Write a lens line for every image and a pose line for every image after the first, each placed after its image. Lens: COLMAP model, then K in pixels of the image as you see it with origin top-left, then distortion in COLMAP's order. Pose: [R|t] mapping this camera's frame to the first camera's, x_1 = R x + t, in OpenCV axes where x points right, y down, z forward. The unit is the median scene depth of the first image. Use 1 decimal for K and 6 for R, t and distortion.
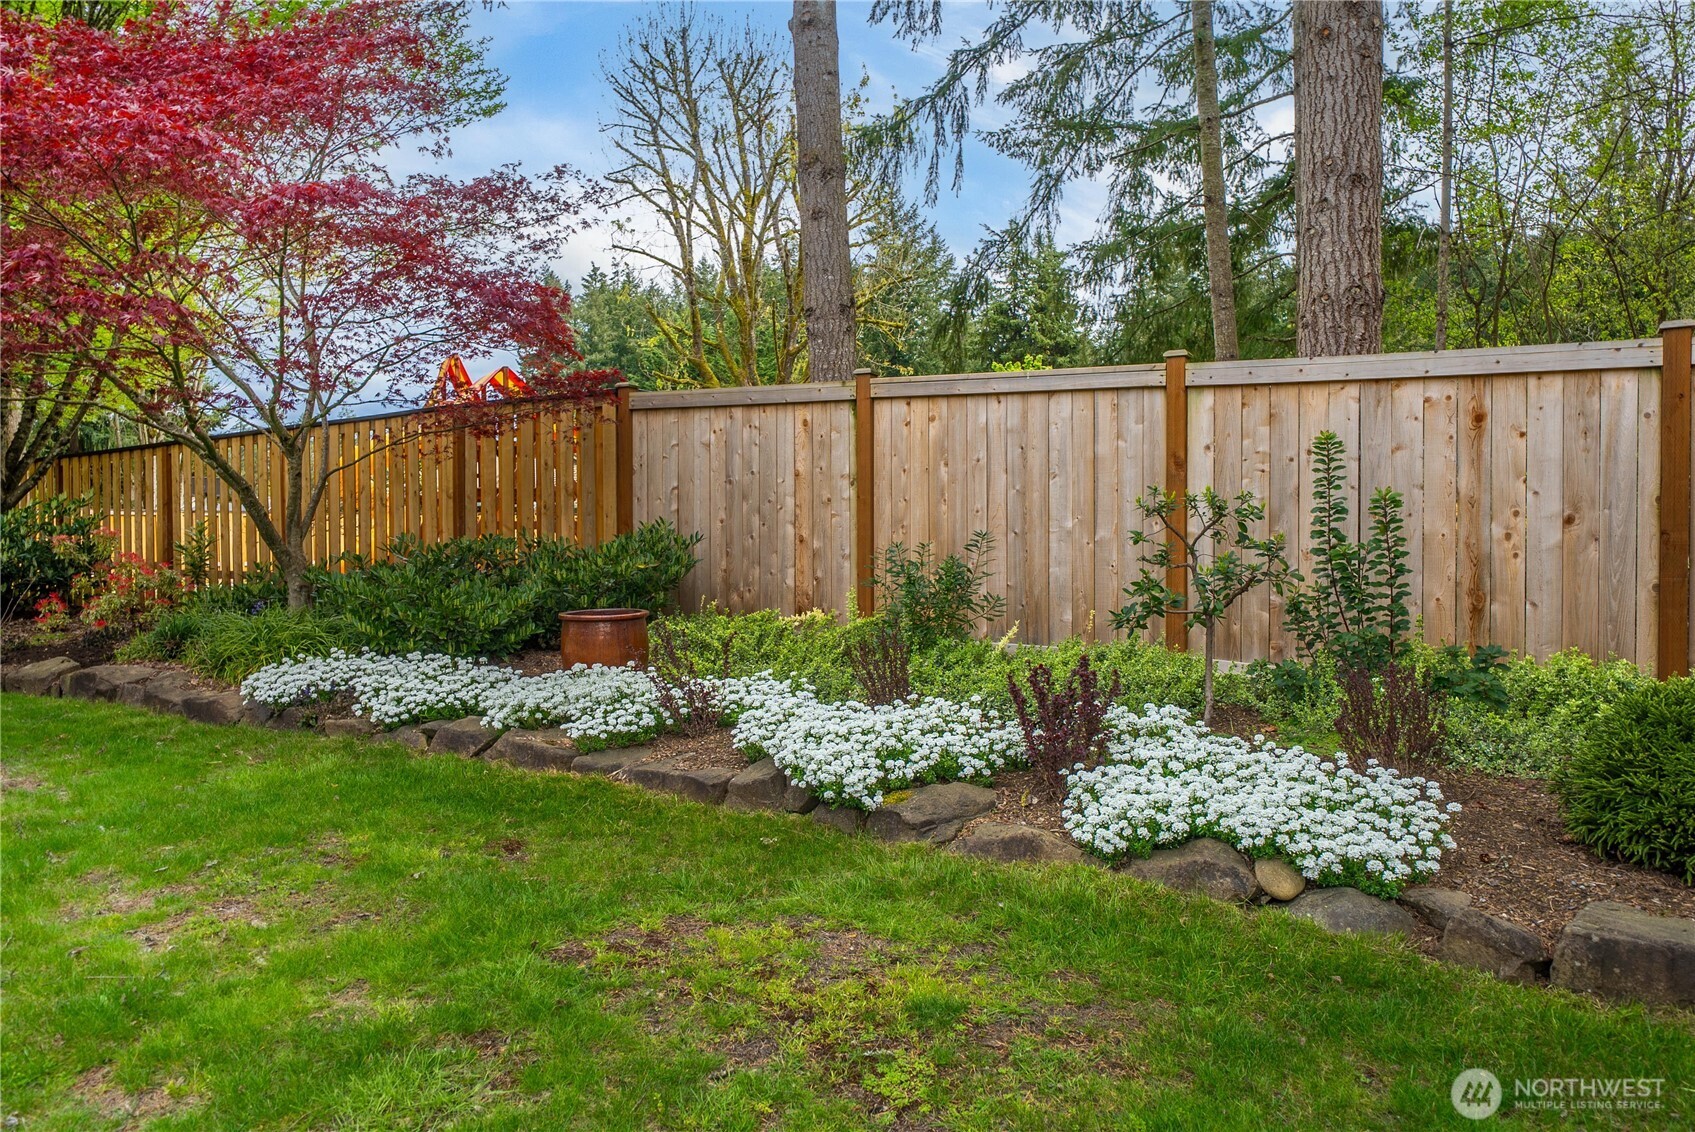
lens RADIAL K [[1172.0, 0, 847.0], [0, 1172.0, 563.9], [0, 0, 1]] dist [0.003631, 0.000356]
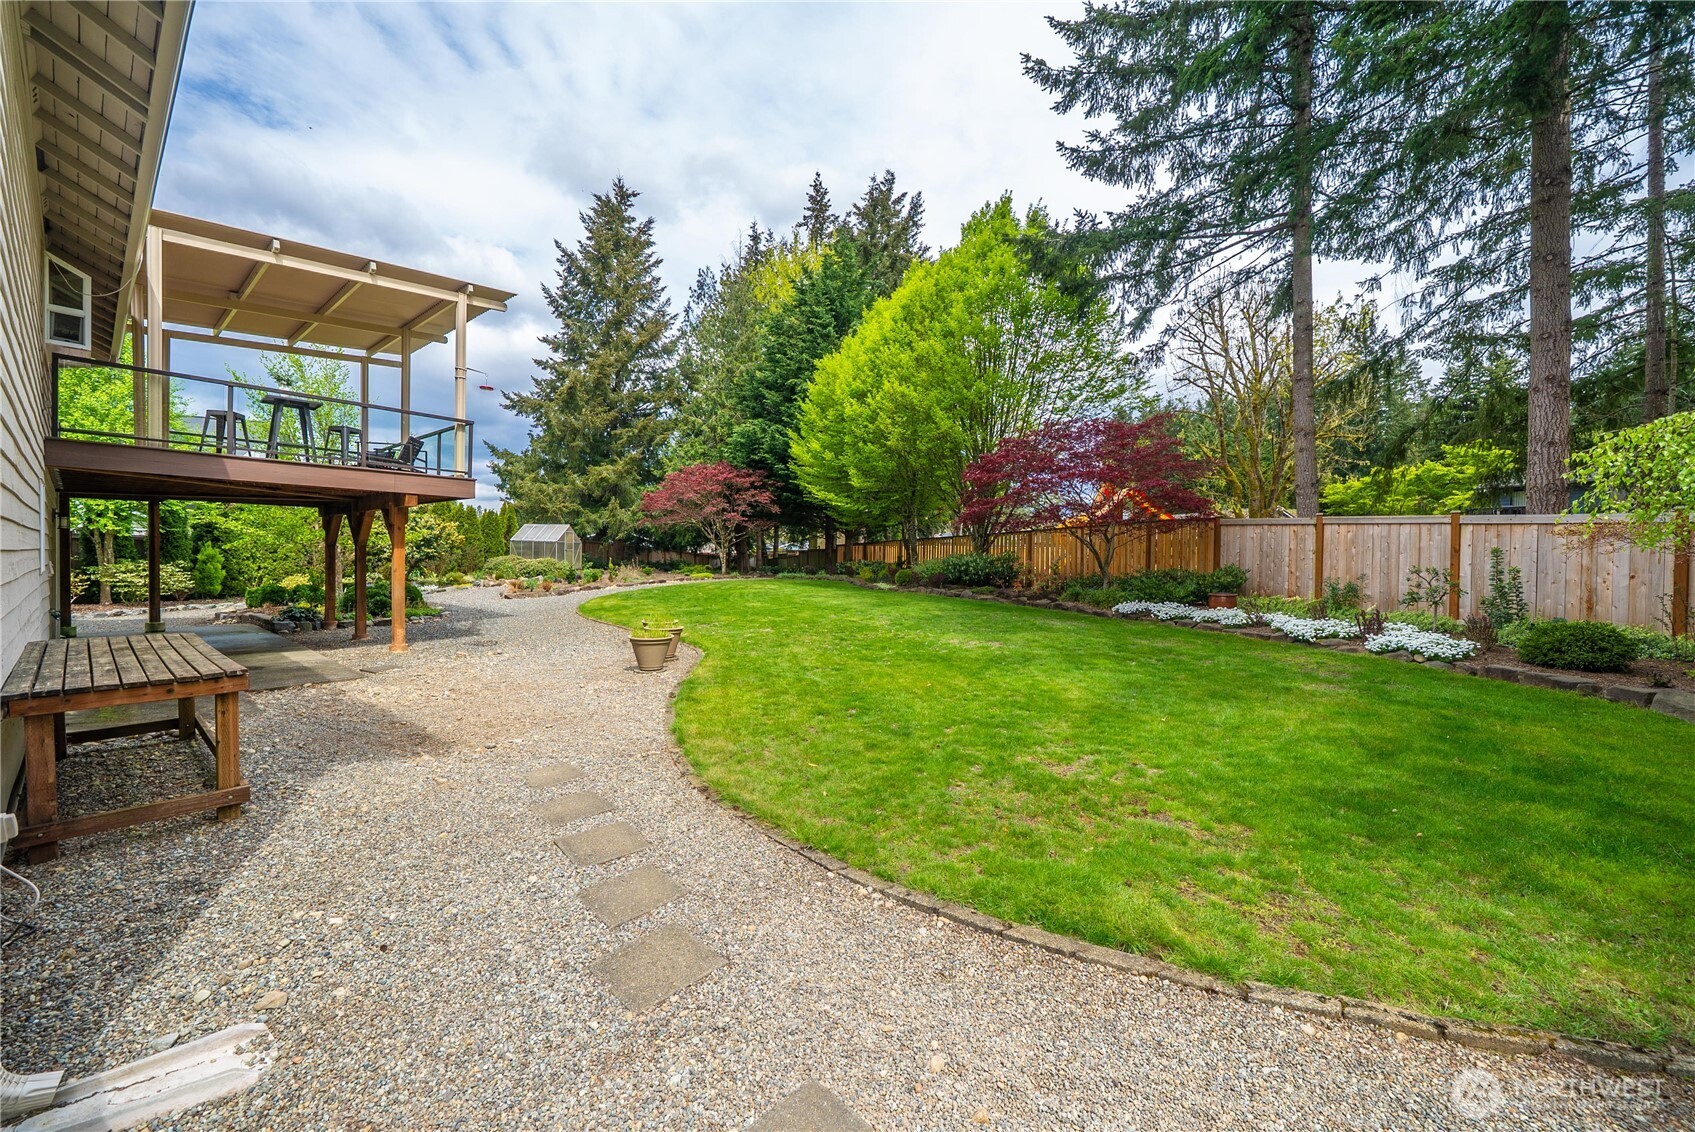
lens RADIAL K [[647.6, 0, 847.0], [0, 647.6, 569.5], [0, 0, 1]] dist [-0.000142, -0.000186]
pose [[0.806436, 0.025854, -0.590756, 0.024438], [-0.023692, 0.999654, 0.011407, -0.024815], [0.590847, 0.004797, 0.806770, -1.124732]]
